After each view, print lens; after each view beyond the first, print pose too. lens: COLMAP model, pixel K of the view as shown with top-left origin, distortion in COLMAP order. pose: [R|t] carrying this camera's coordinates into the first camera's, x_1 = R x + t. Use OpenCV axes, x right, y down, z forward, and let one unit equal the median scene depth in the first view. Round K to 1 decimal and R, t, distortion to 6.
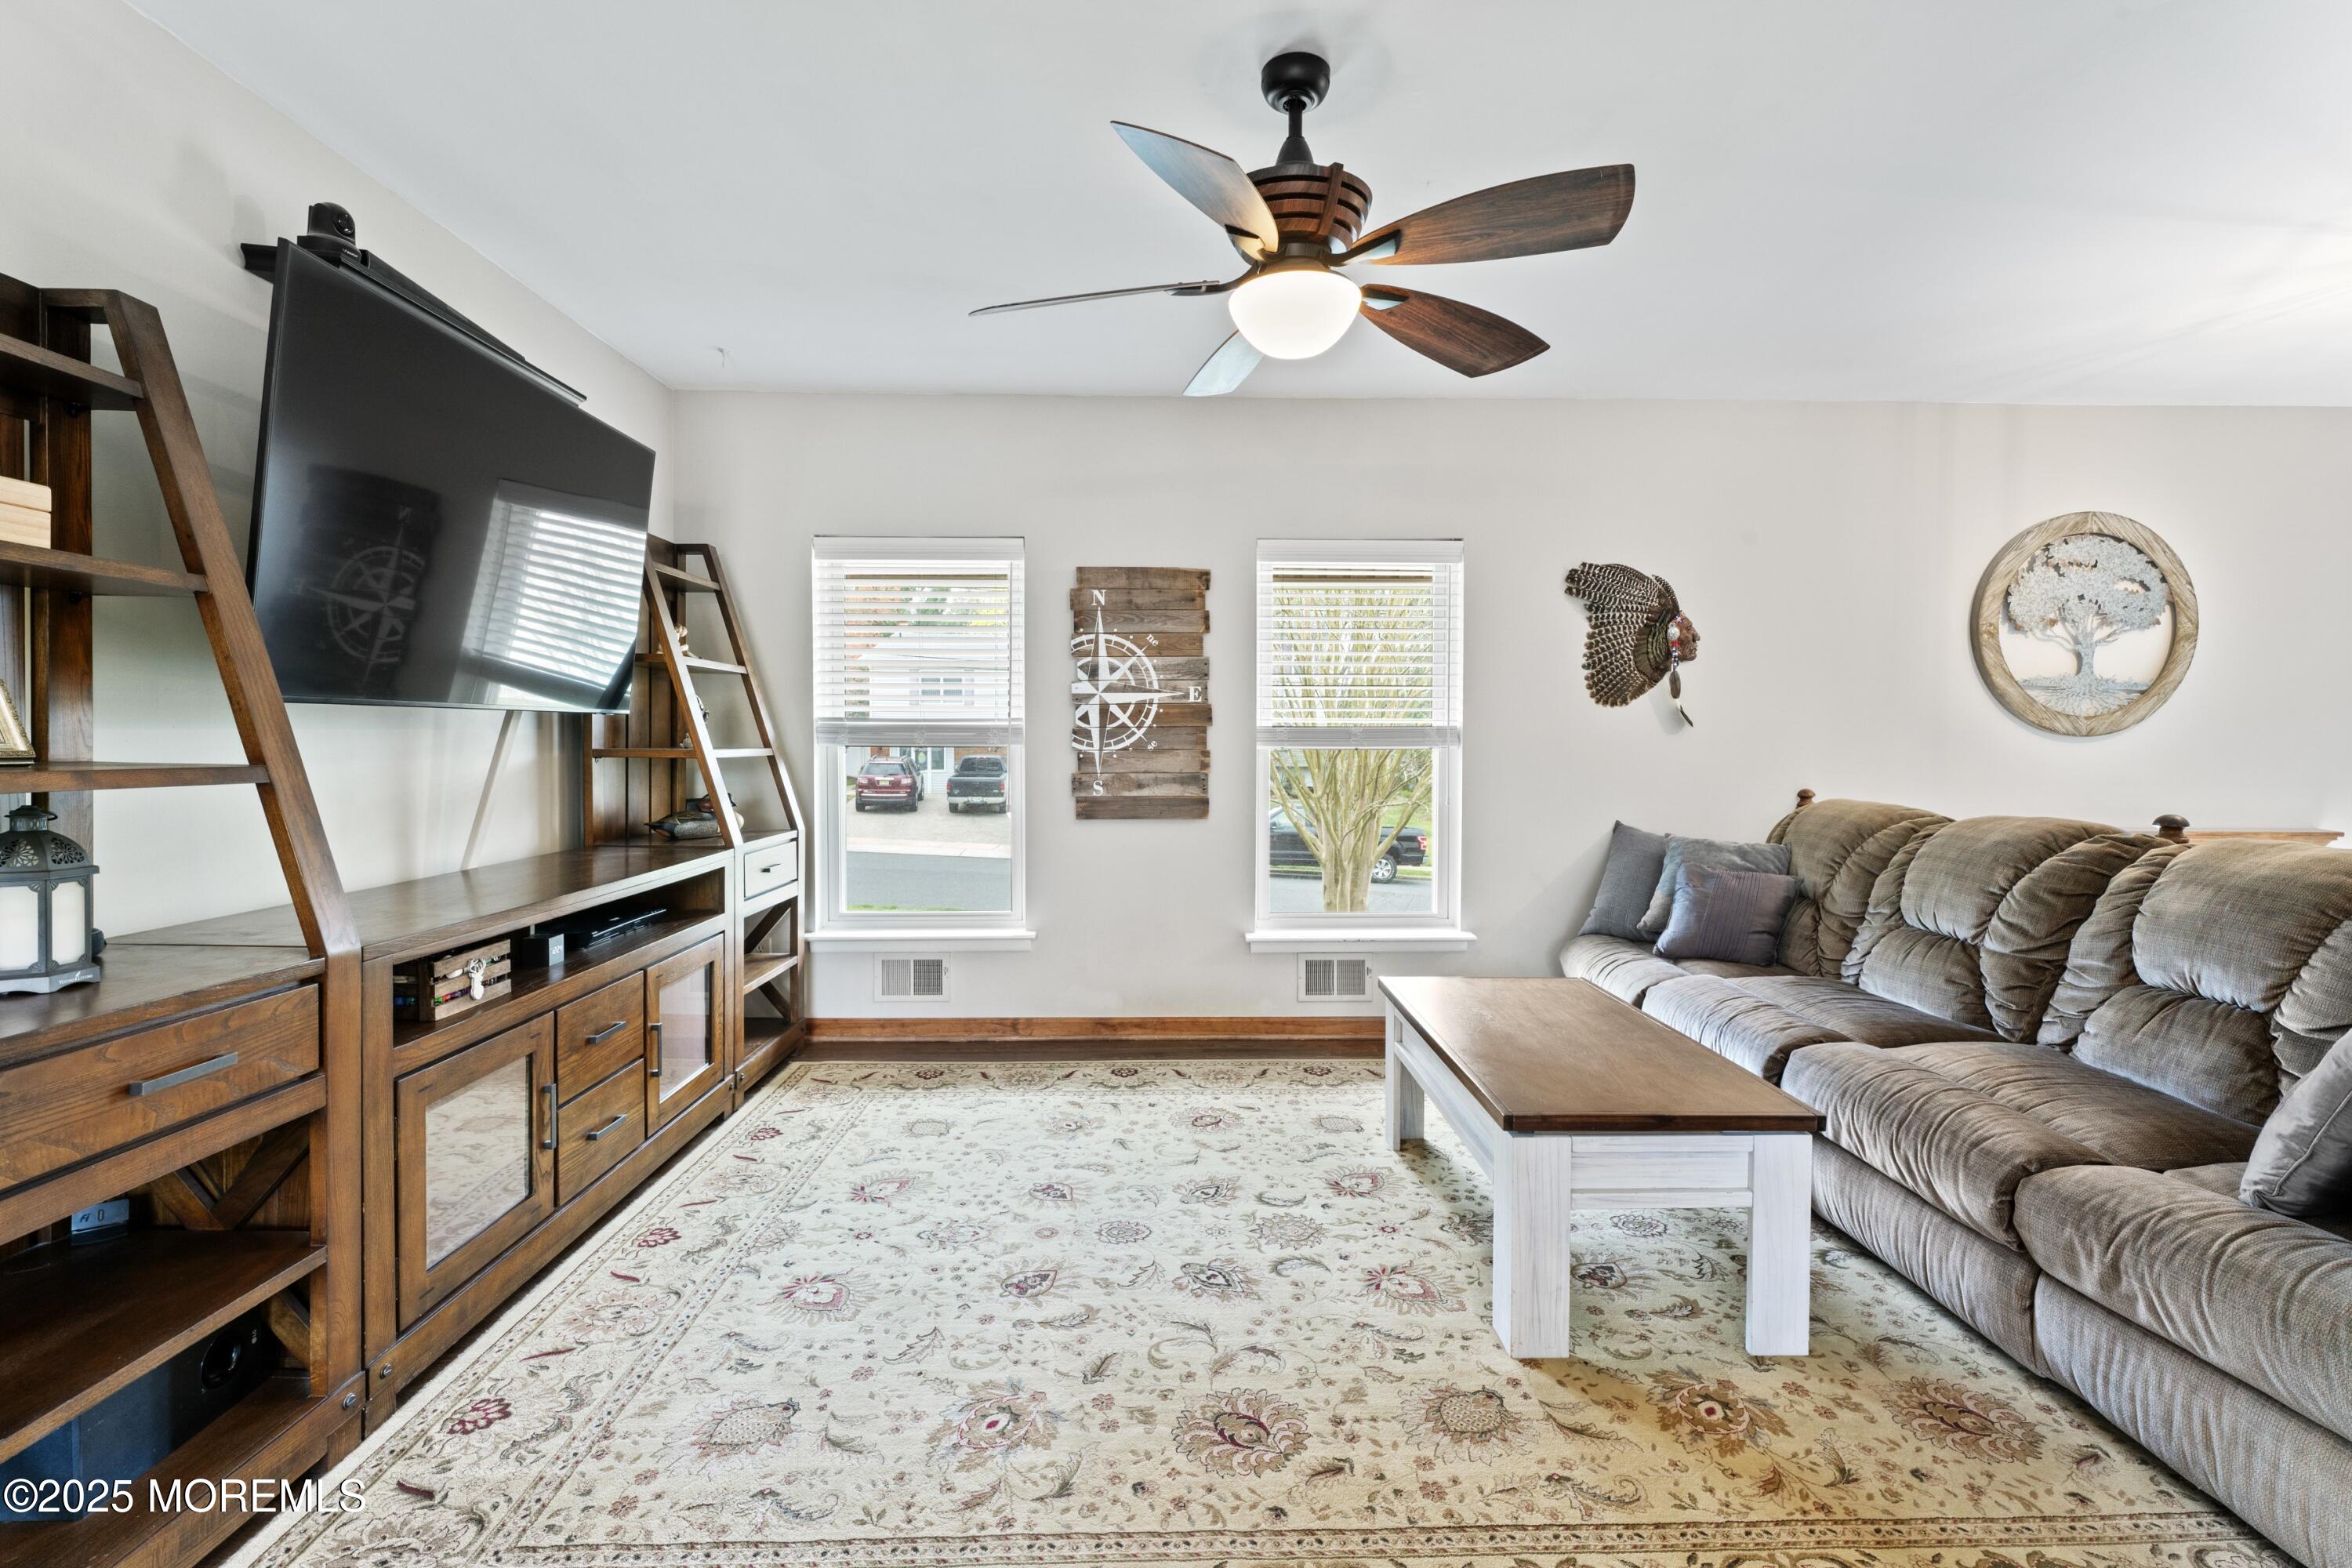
lens RADIAL K [[1094.2, 0, 1005.0], [0, 1094.2, 763.3], [0, 0, 1]] dist [-0.003905, -0.000491]
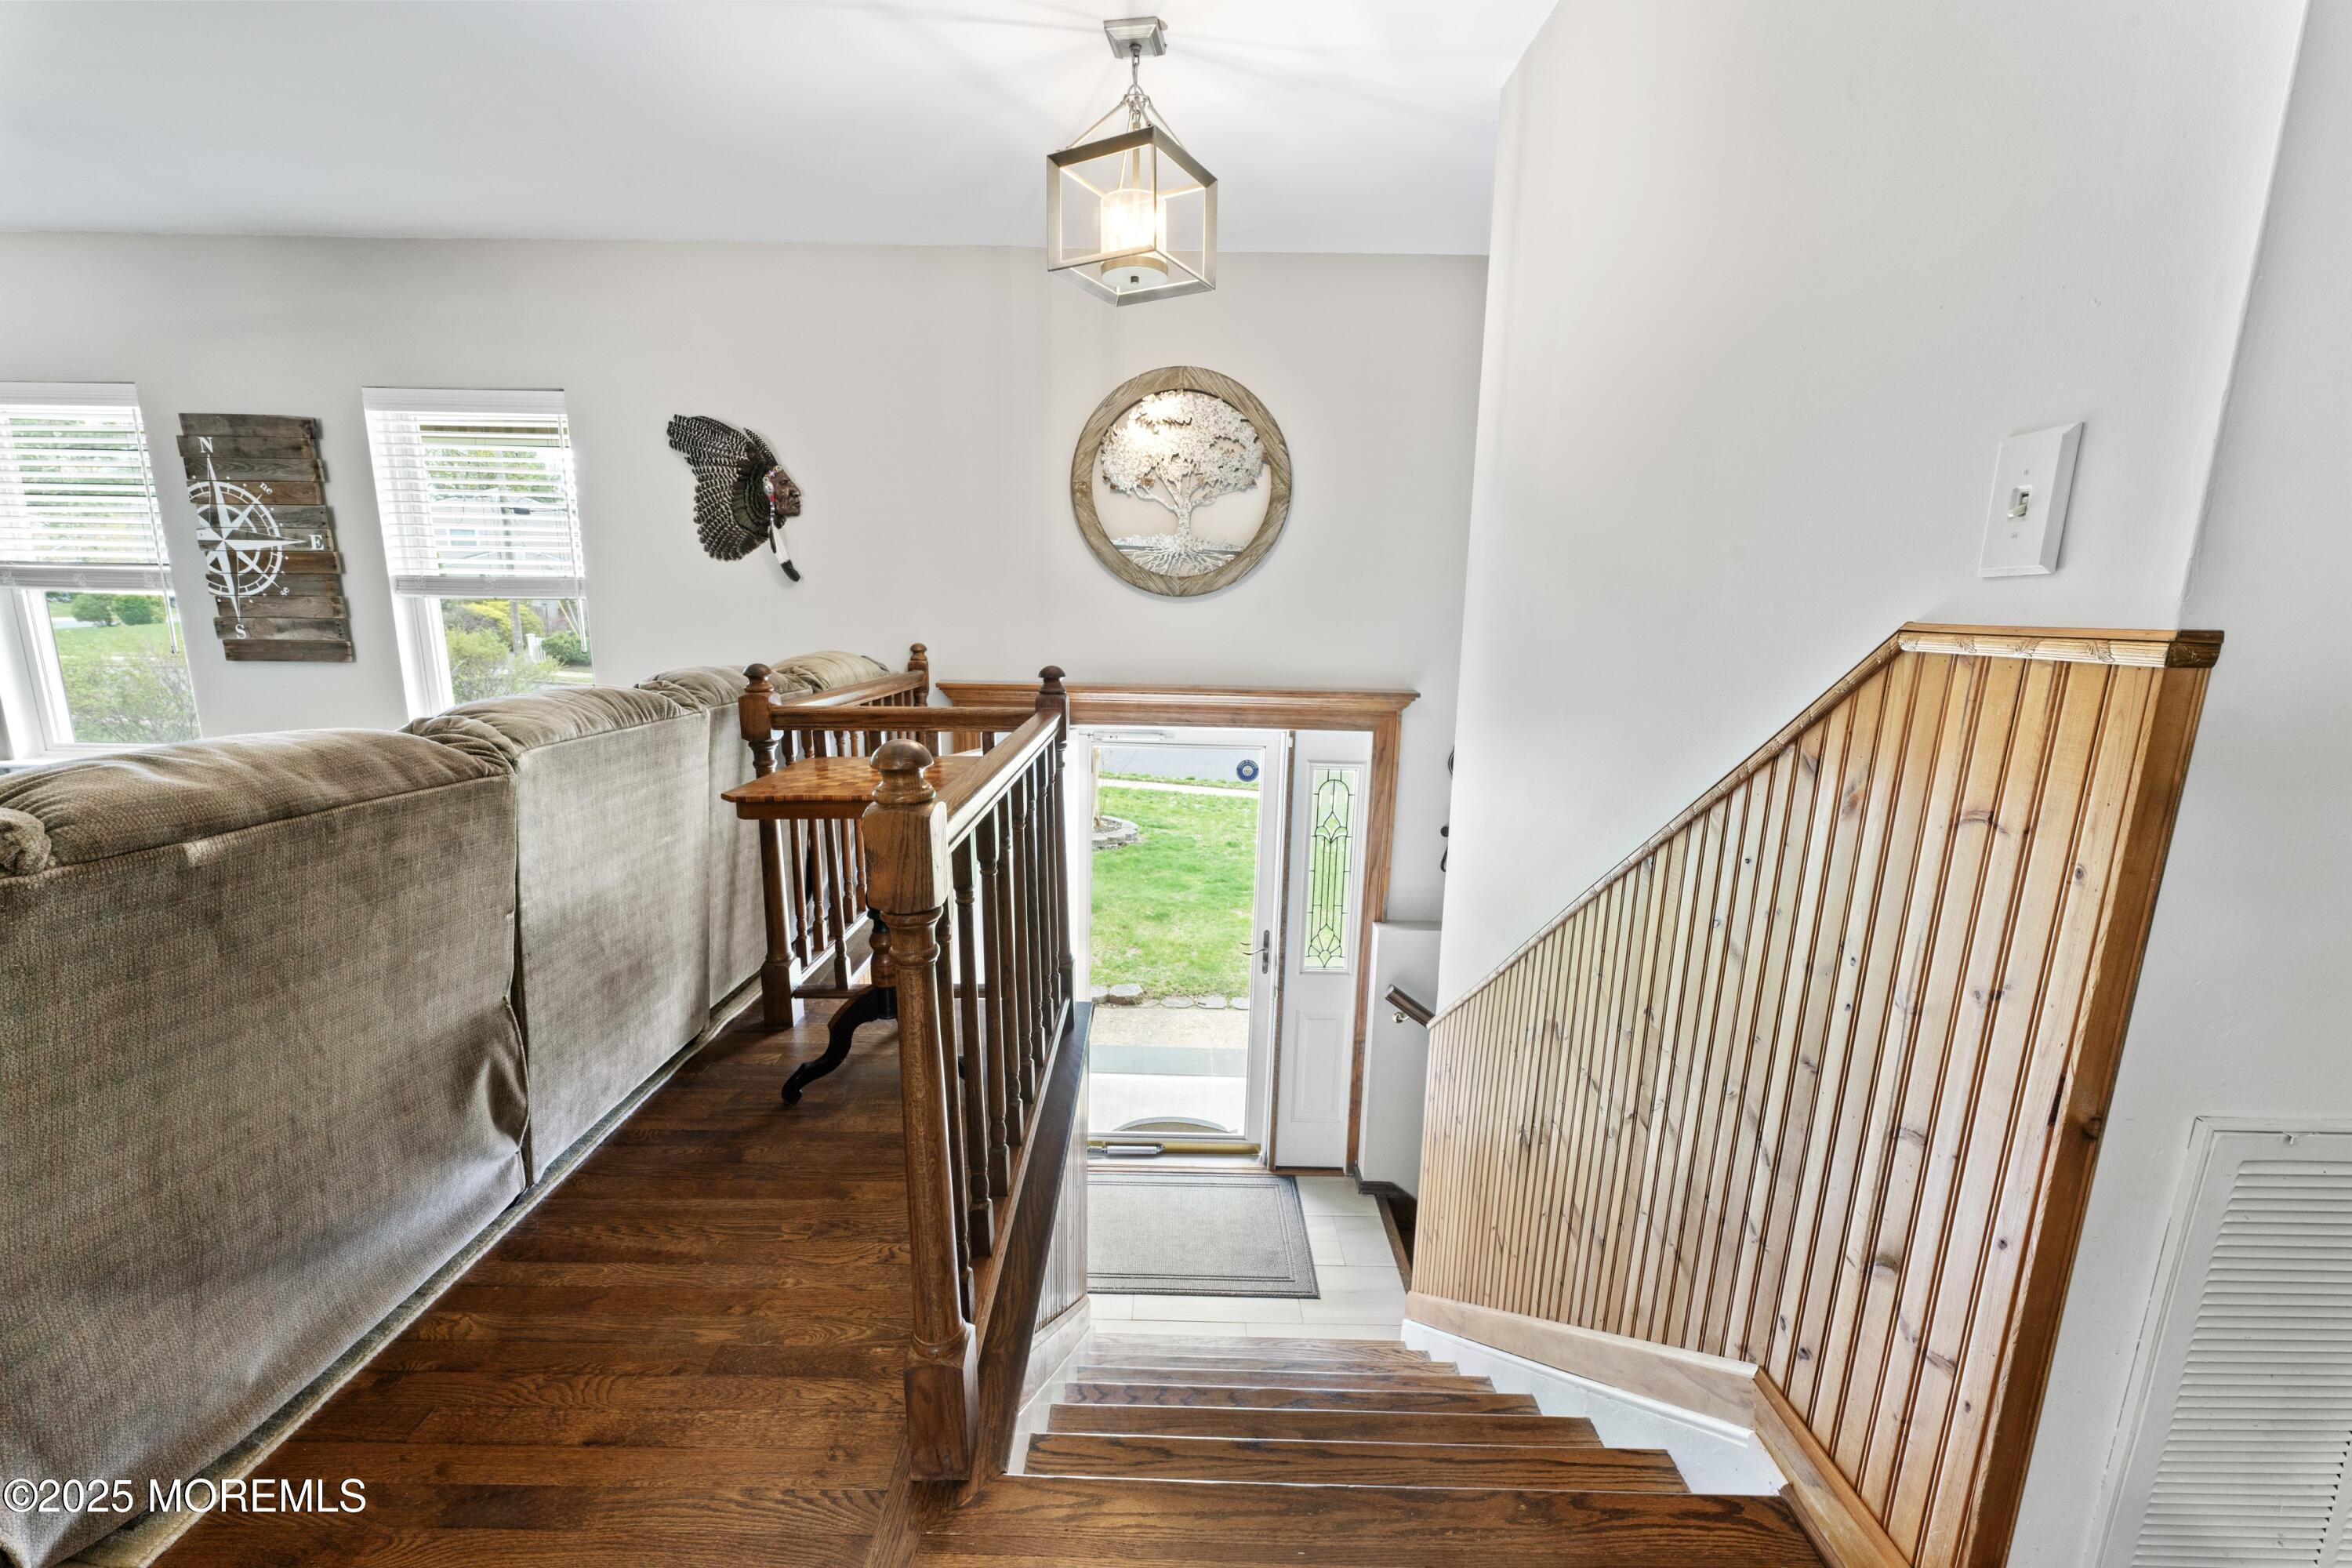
lens RADIAL K [[927.7, 0, 1181.5], [0, 927.7, 787.8], [0, 0, 1]] dist [-0.000815, 0.000430]
pose [[0.999698, 0.018561, -0.016111, 1.024297], [-0.015497, 0.984806, 0.172963, 0.002011], [0.019077, -0.172661, 0.984797, 0.097739]]
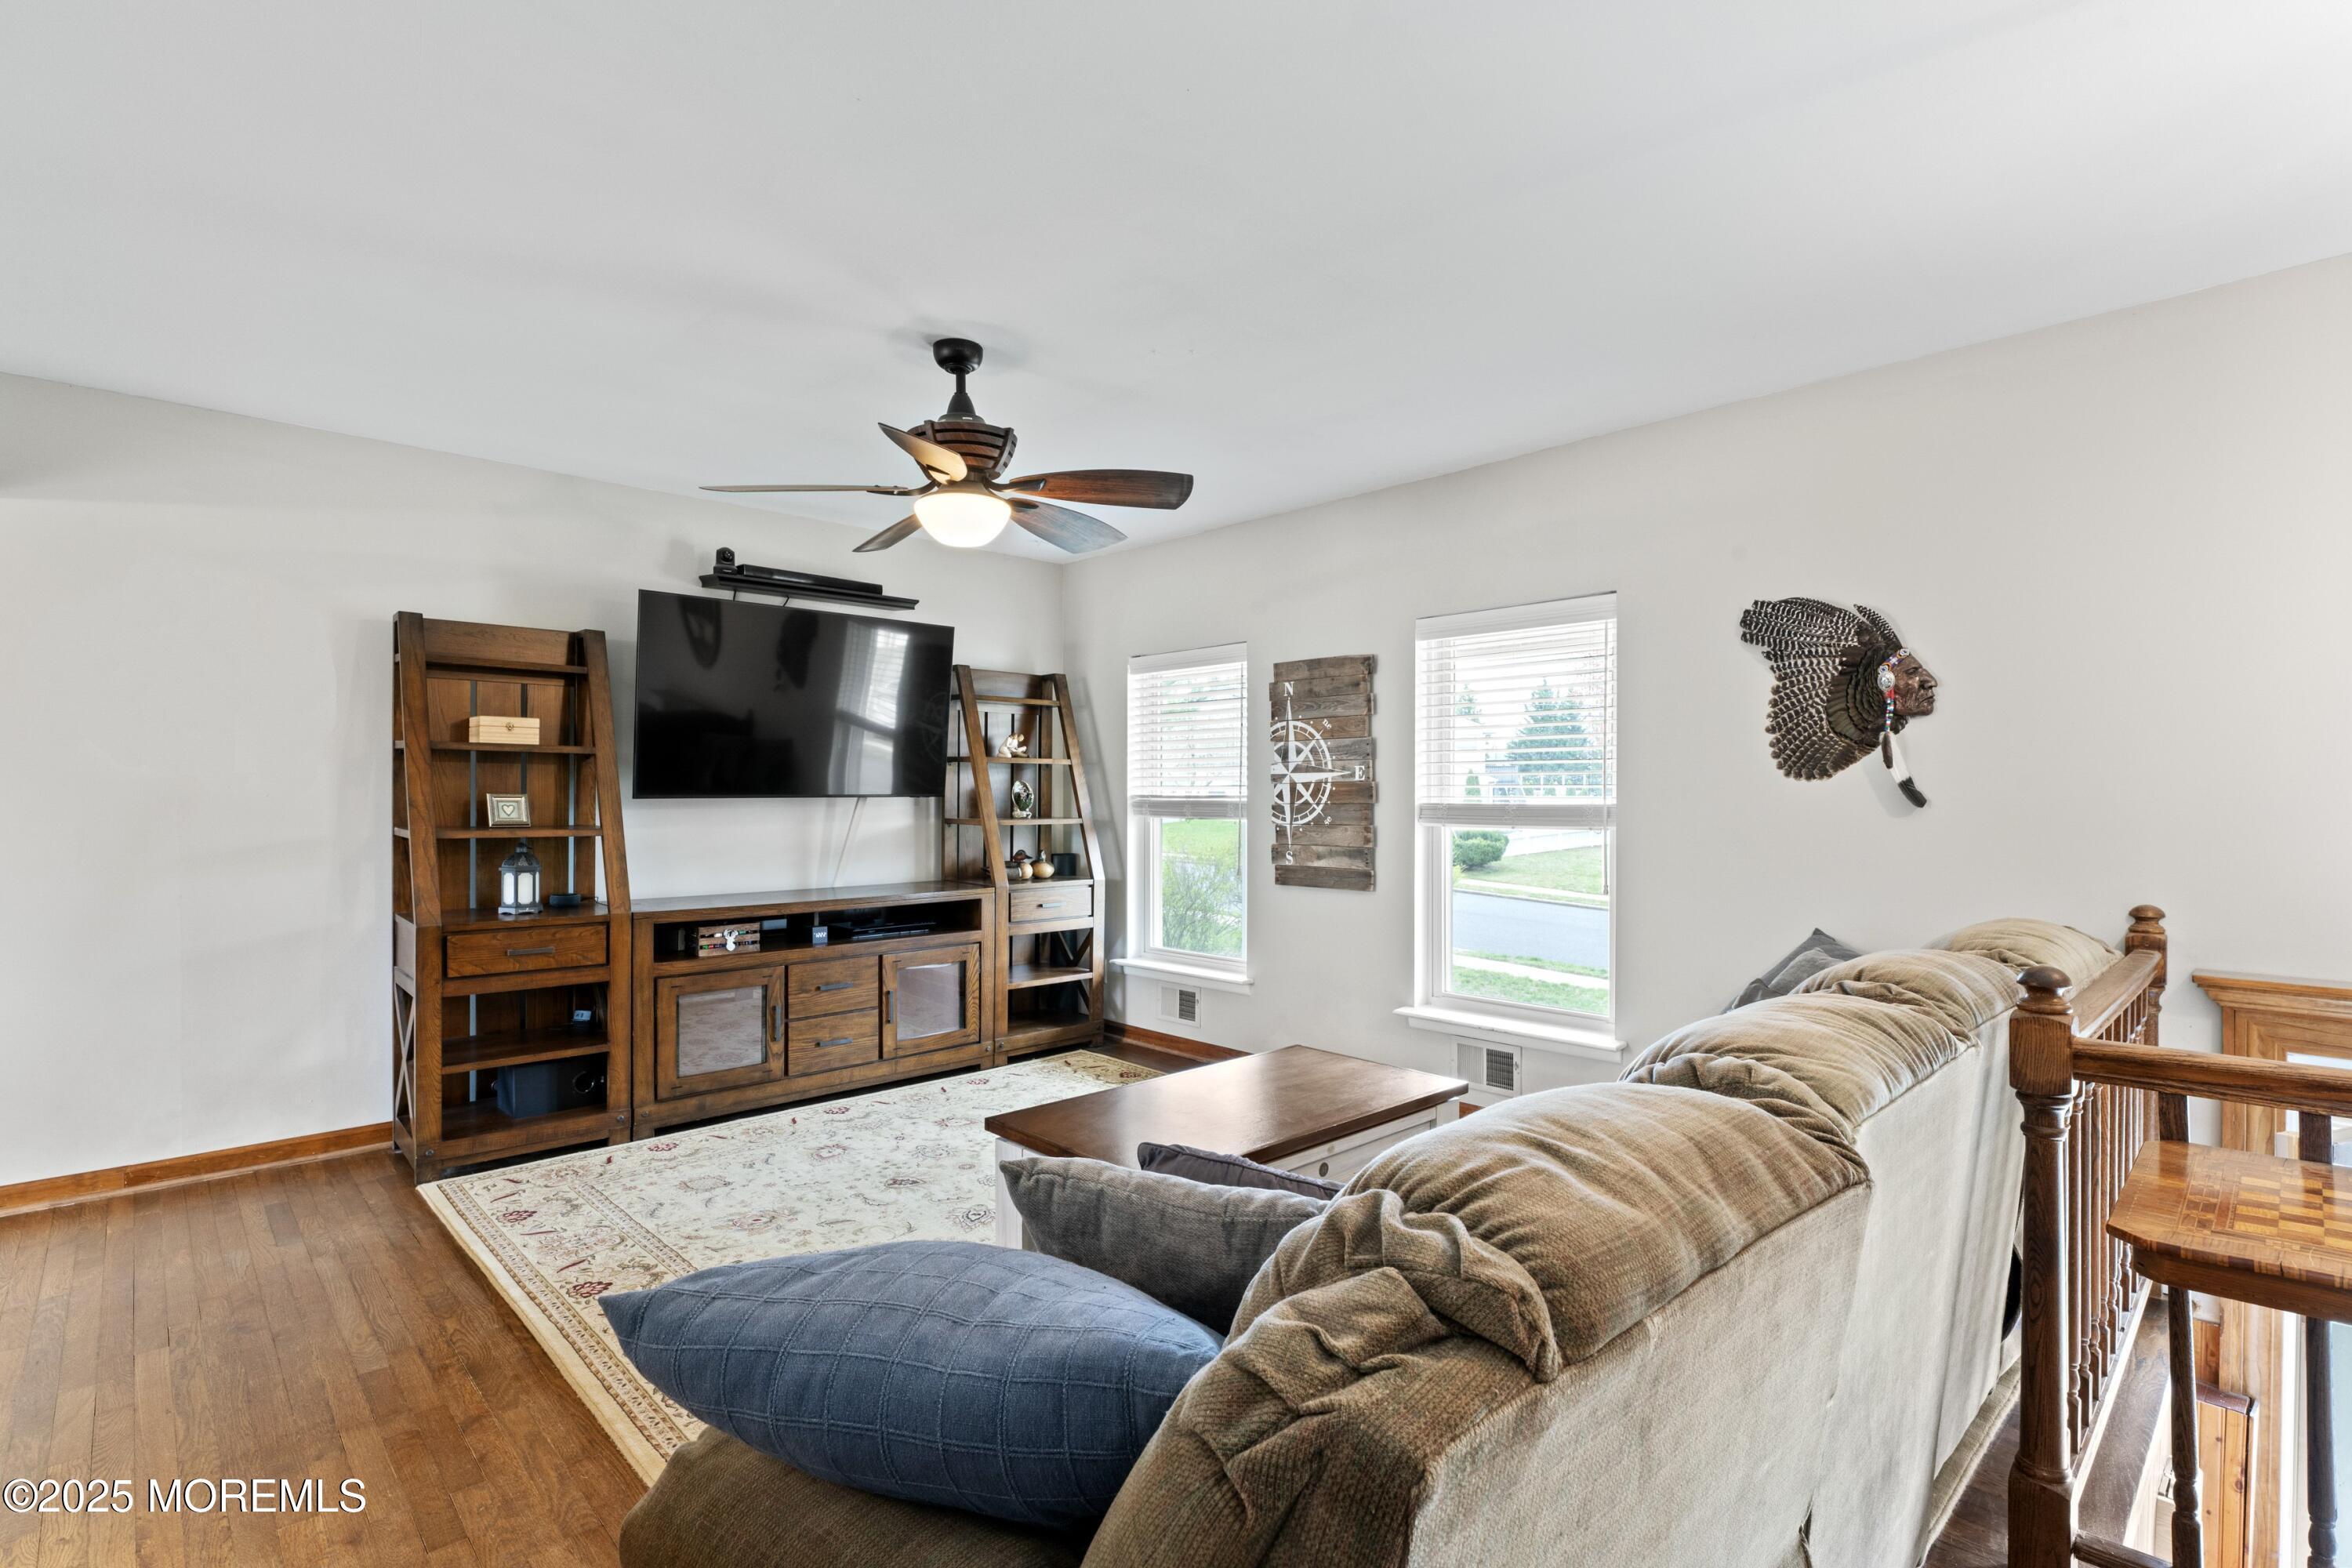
lens RADIAL K [[1094.2, 0, 1168.9], [0, 1094.2, 797.9], [0, 0, 1]] dist [-0.003905, -0.000491]
pose [[0.677284, 0.001474, -0.735720, 0.829617], [-0.014529, 0.999830, -0.011372, -0.024350], [0.735578, 0.018392, 0.677190, 0.146410]]
